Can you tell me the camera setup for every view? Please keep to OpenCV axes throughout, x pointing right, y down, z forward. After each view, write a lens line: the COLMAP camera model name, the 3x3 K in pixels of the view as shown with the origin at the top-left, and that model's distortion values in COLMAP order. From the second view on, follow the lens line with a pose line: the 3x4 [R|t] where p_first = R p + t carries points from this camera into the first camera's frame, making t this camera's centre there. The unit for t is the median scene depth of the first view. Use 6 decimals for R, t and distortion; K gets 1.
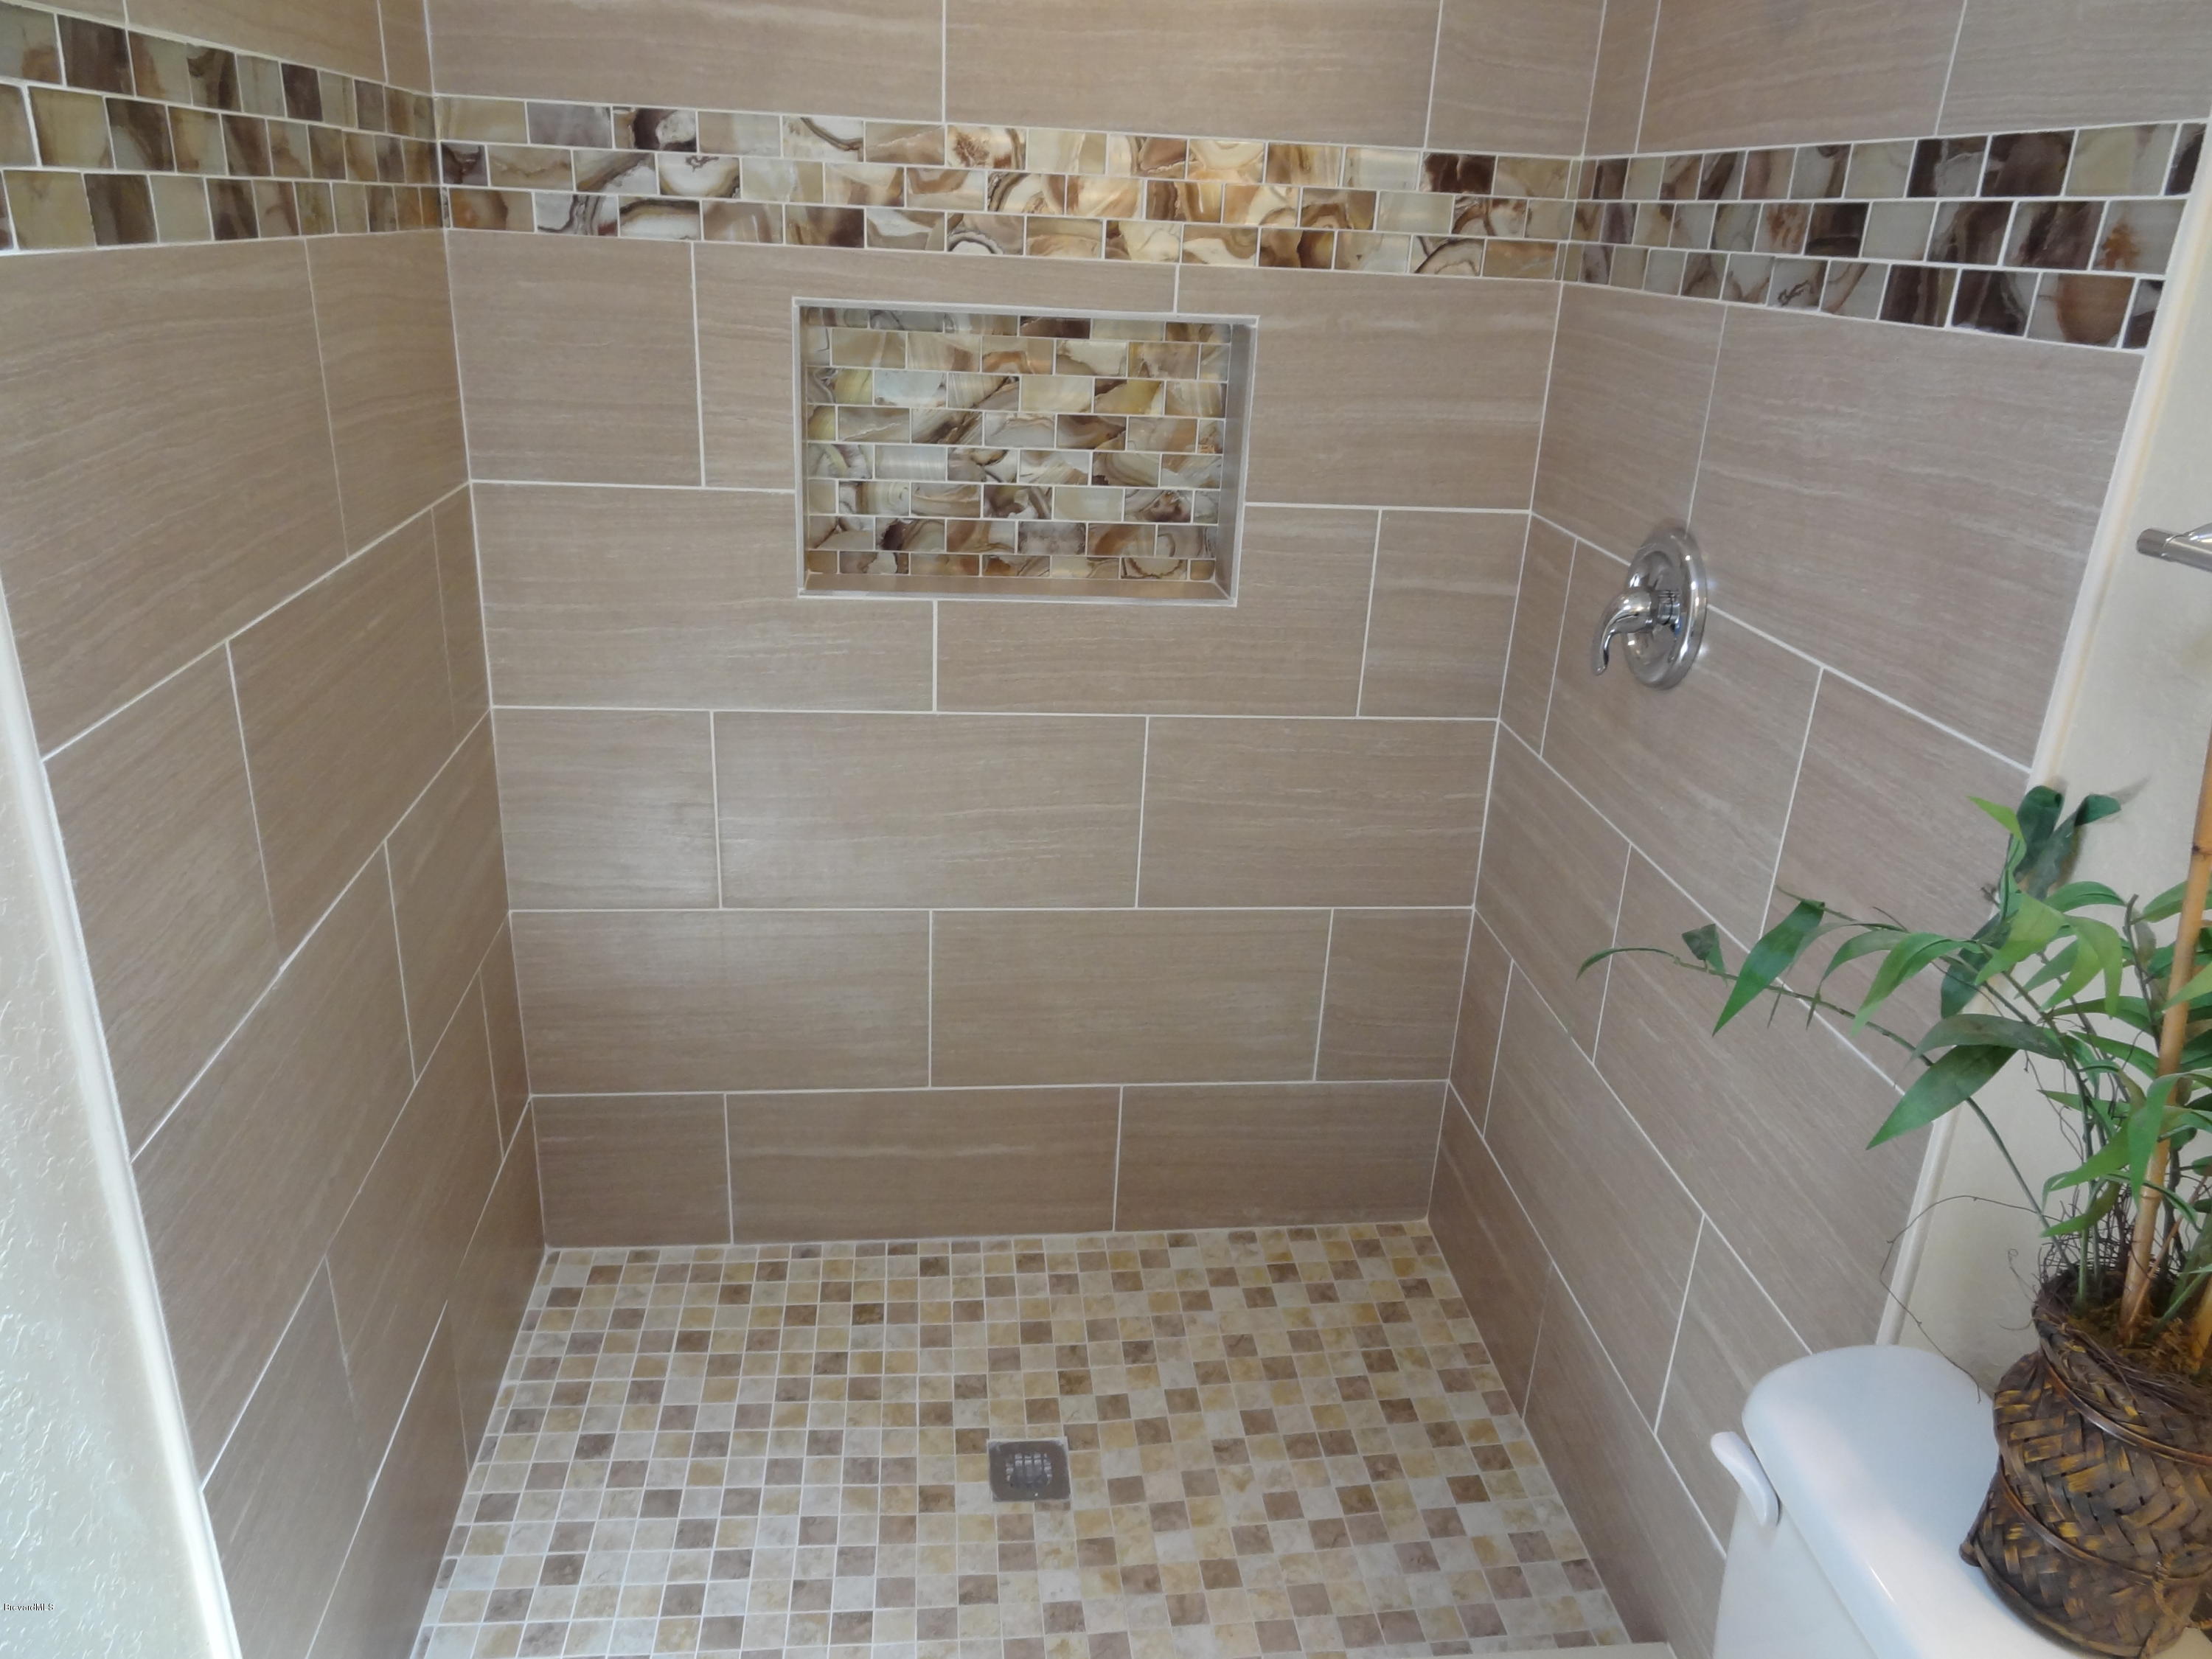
lens RADIAL K [[1549.4, 0, 1111.7], [0, 1549.4, 828.4], [0, 0, 1]] dist [-0.000326, 0.007435]
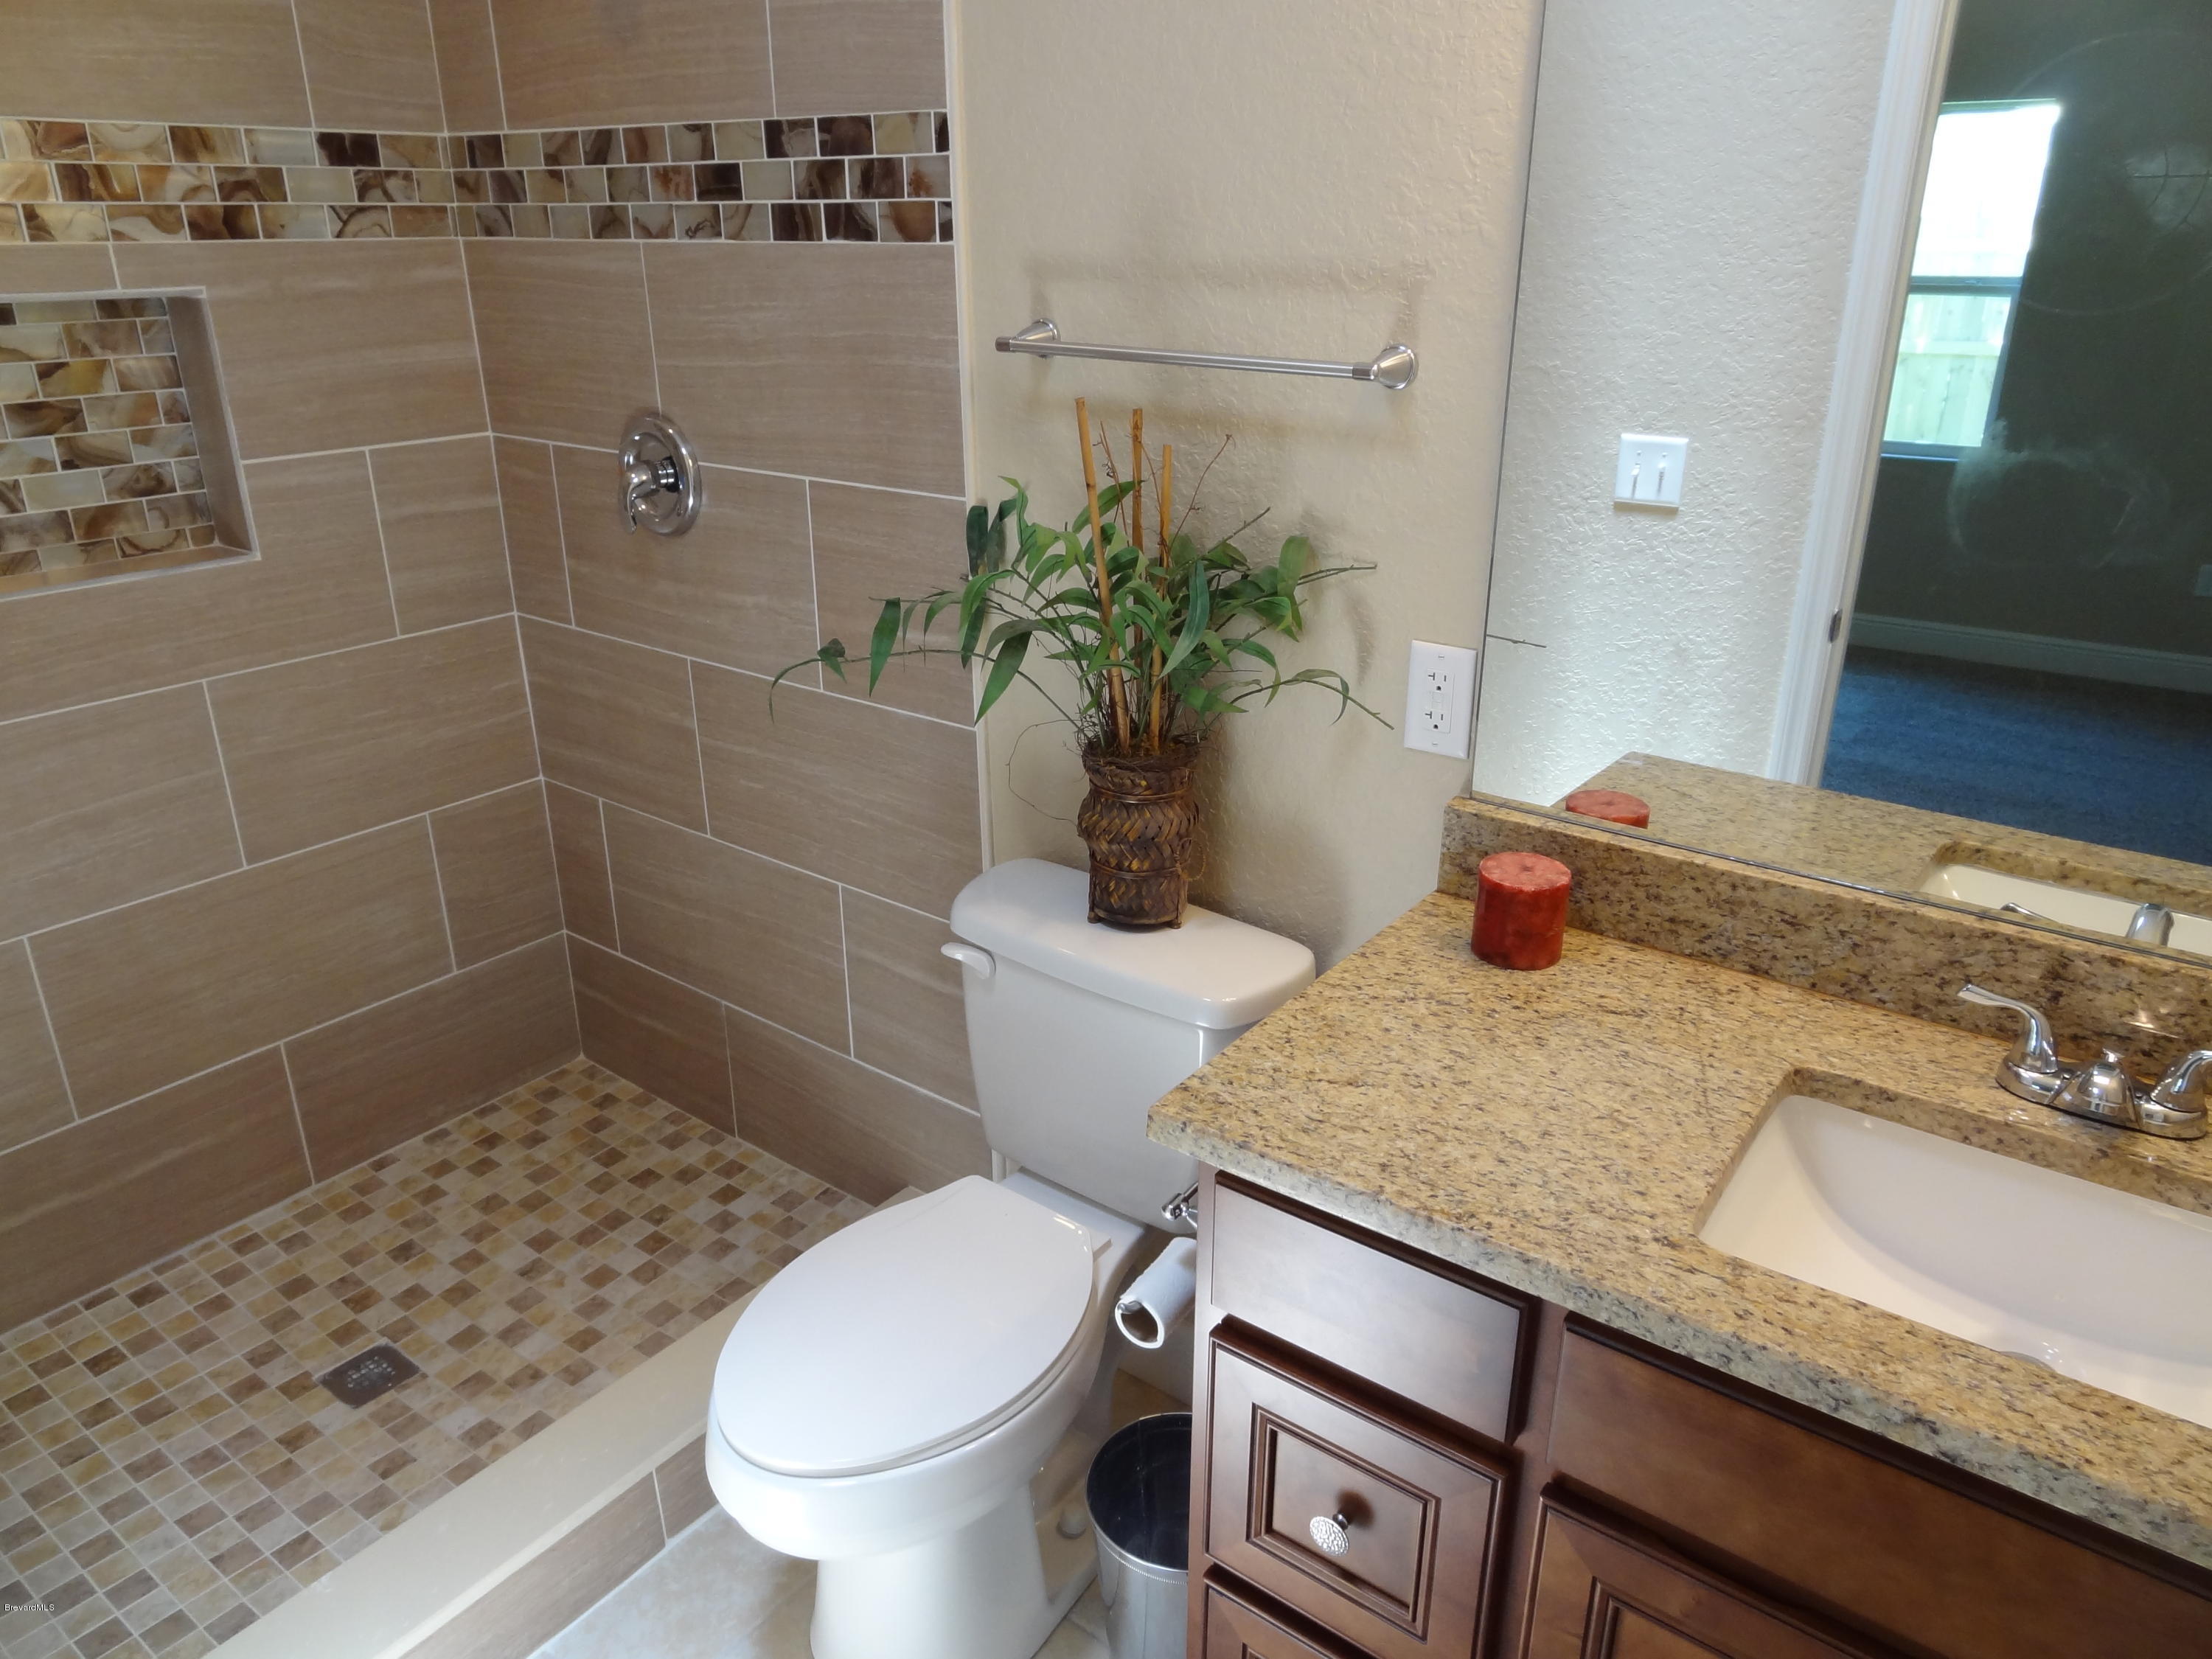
lens RADIAL K [[1549.4, 0, 1111.7], [0, 1549.4, 828.4], [0, 0, 1]] dist [-0.000326, 0.007435]
pose [[0.688335, -0.313204, 0.654292, -0.291290], [0.301101, 0.943973, 0.135105, 0.069326], [-0.659950, 0.104010, 0.744076, -0.180756]]
